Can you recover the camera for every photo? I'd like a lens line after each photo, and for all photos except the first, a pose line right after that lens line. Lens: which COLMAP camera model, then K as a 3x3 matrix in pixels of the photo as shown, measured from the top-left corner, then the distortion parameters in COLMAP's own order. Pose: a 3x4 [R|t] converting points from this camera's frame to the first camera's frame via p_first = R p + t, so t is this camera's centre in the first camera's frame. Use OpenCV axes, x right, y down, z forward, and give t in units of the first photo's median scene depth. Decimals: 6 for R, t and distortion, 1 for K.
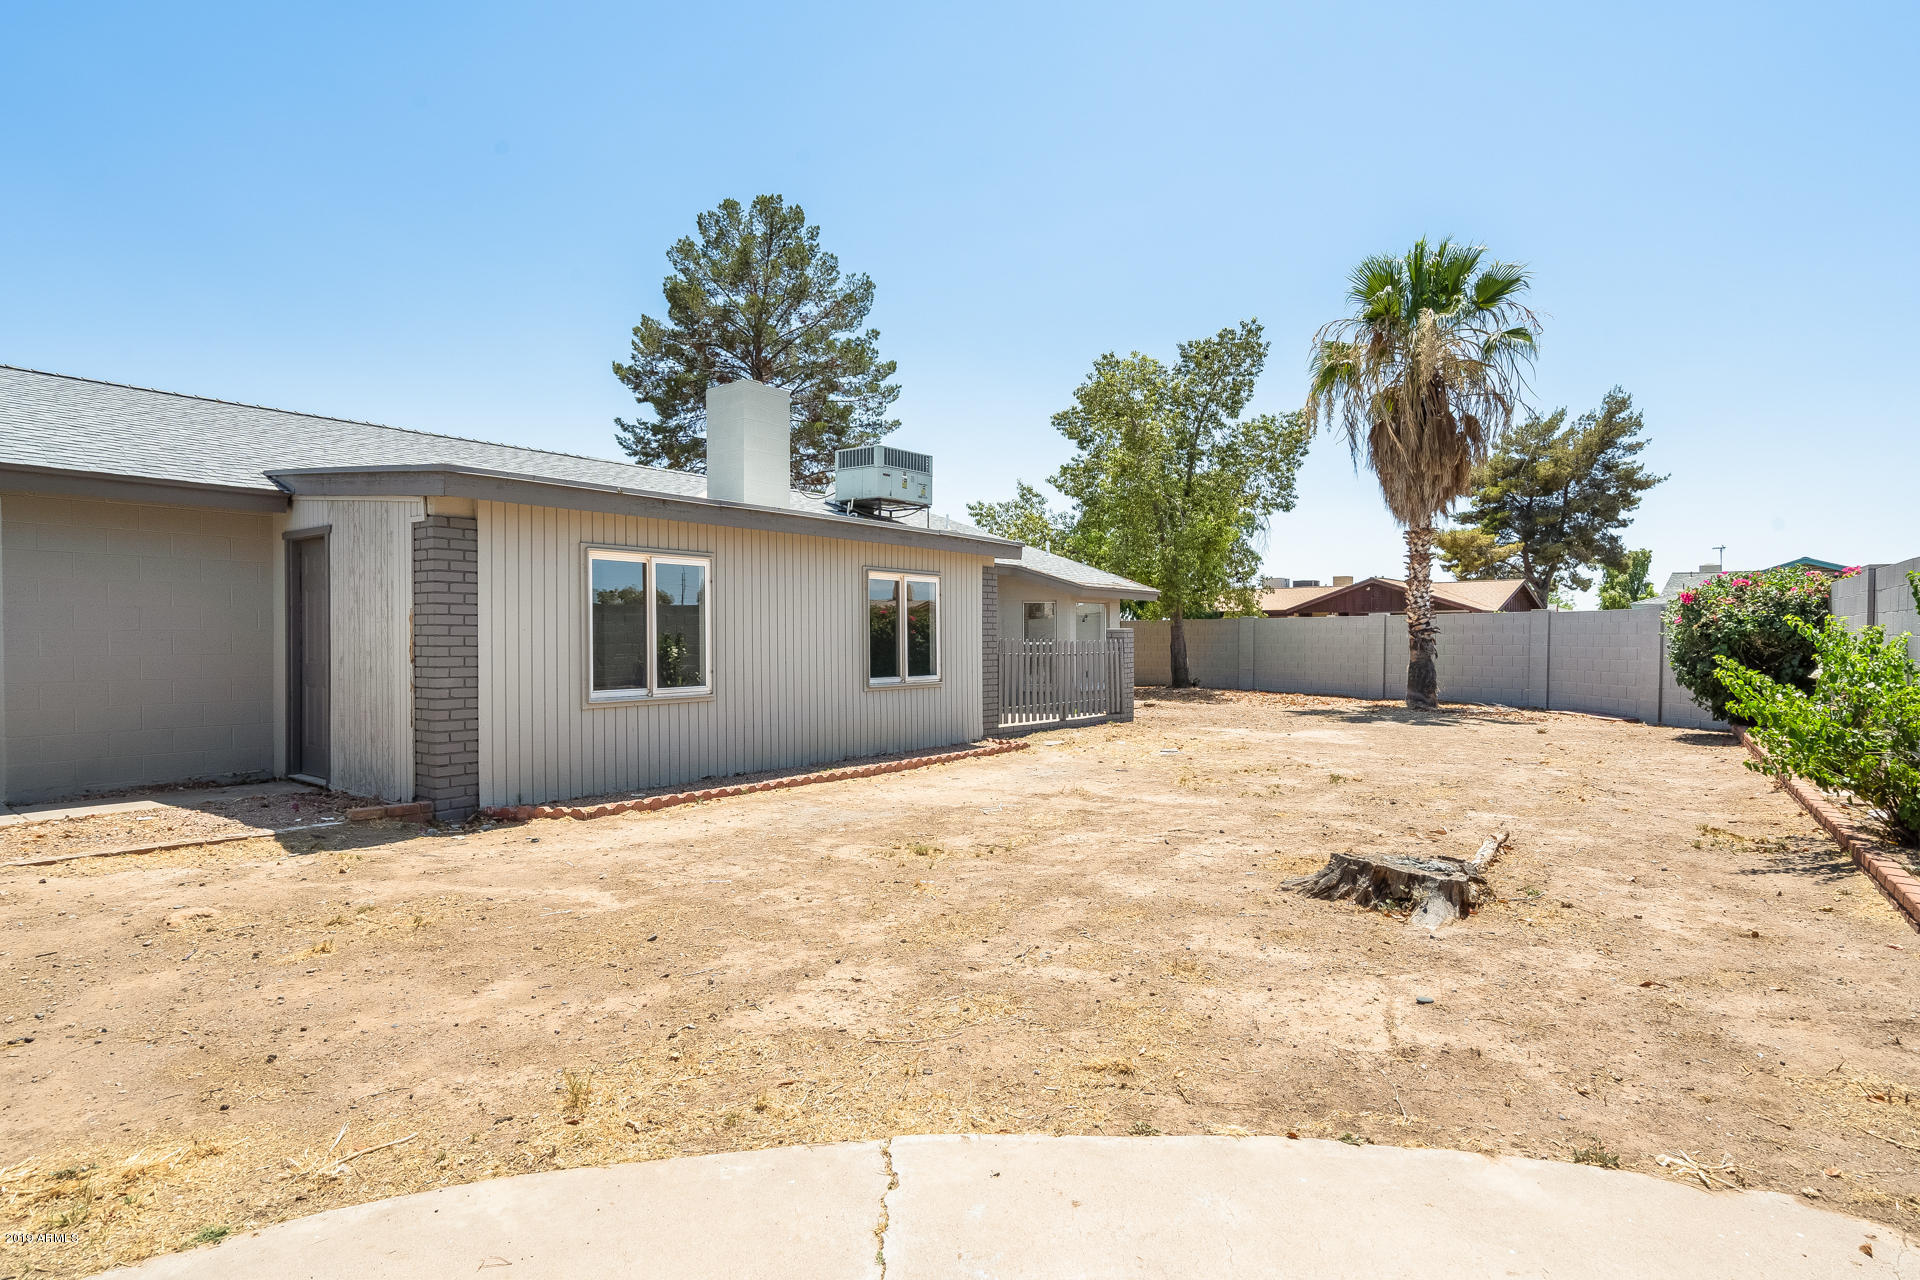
lens RADIAL K [[972.6, 0, 960.0], [0, 972.6, 640.0], [0, 0, 1]] dist [0.001275, -0.000183]
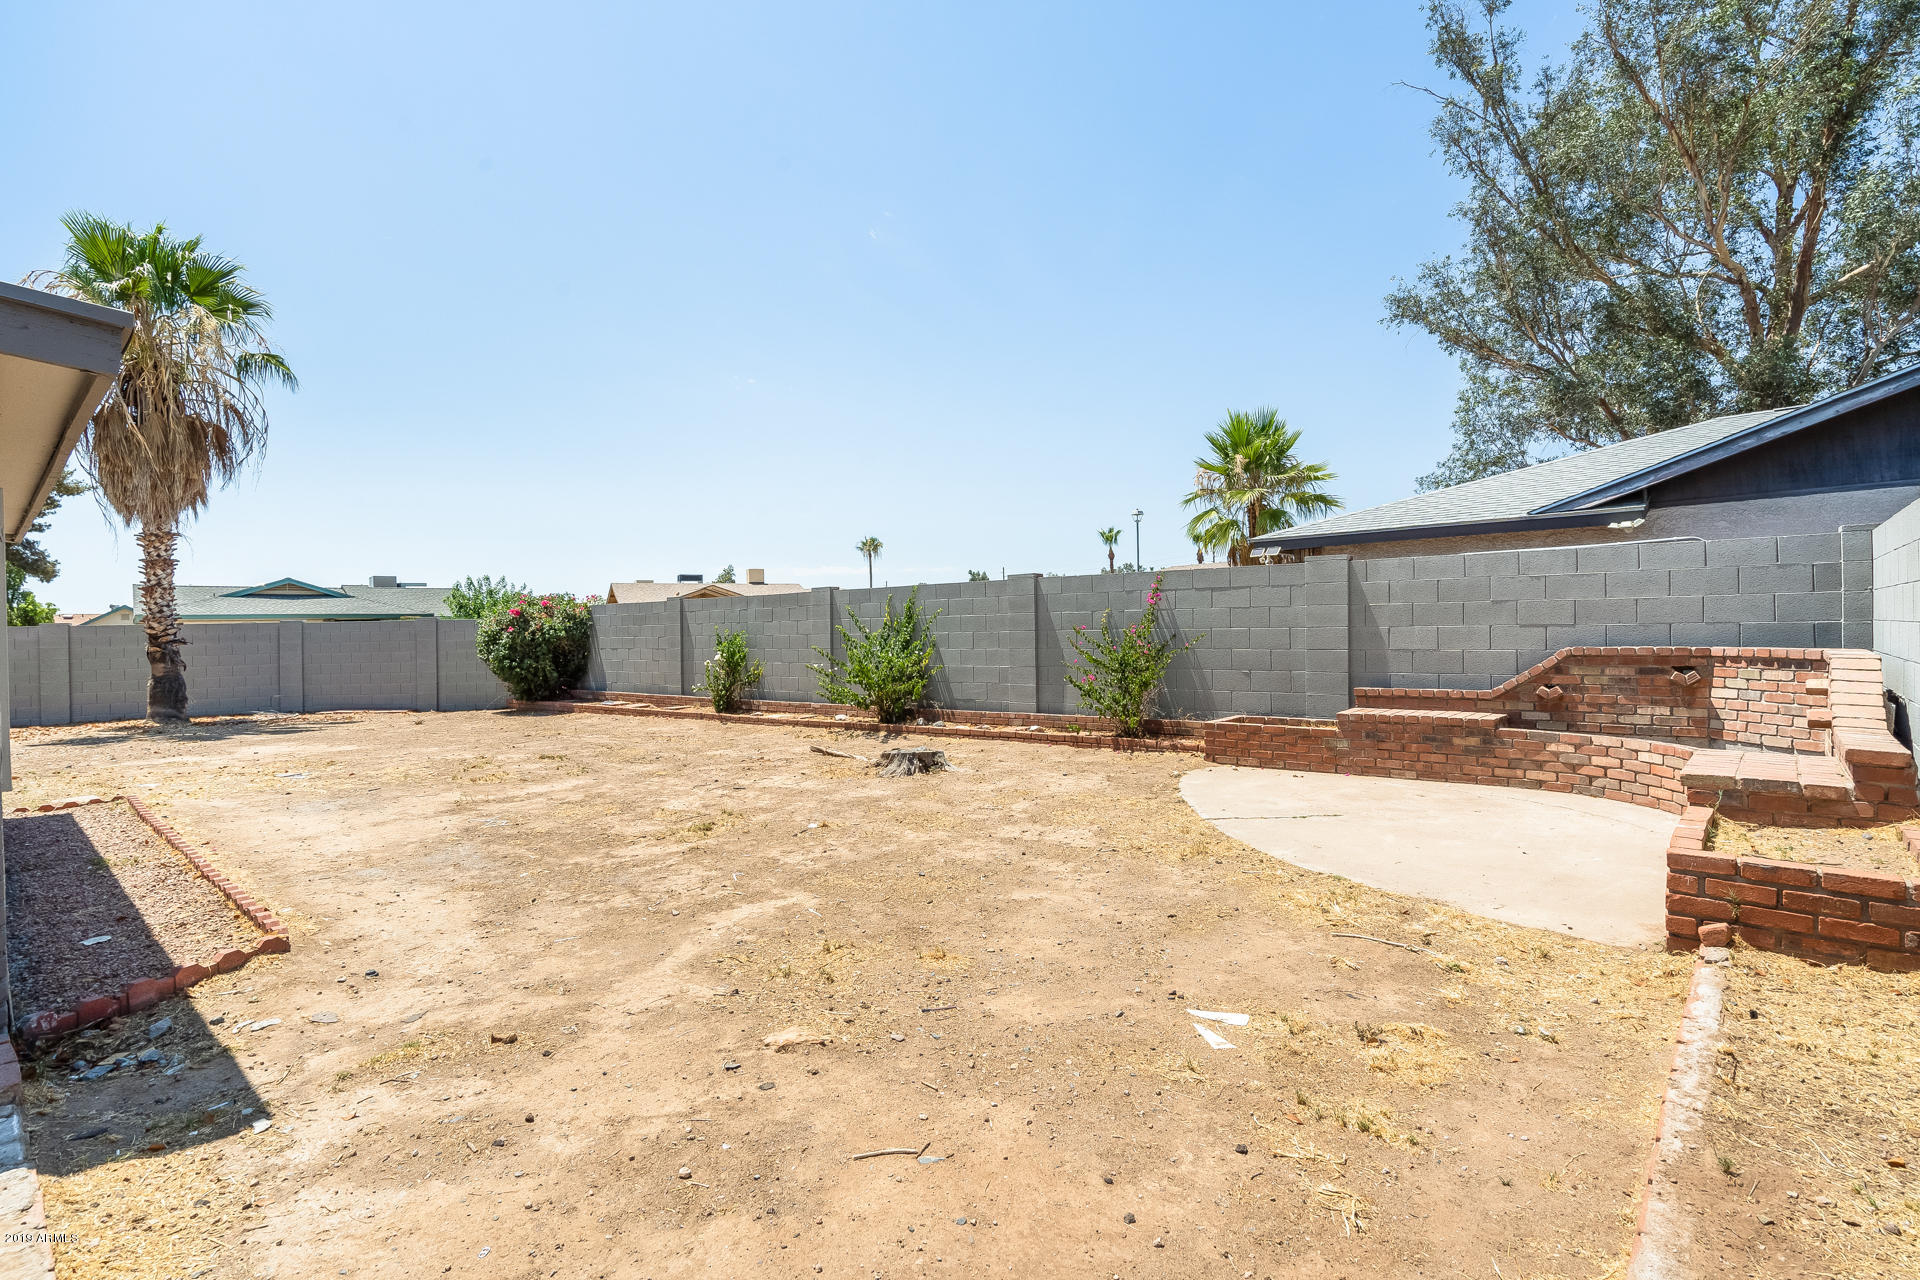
lens RADIAL K [[888.6, 0, 954.1], [0, 888.6, 636.8], [0, 0, 1]] dist [-0.000986, -0.000127]
pose [[0.082852, -0.008713, 0.996524, -1.576091], [0.023247, 0.999707, 0.006808, -0.013971], [-0.996291, 0.022602, 0.083030, 0.909391]]
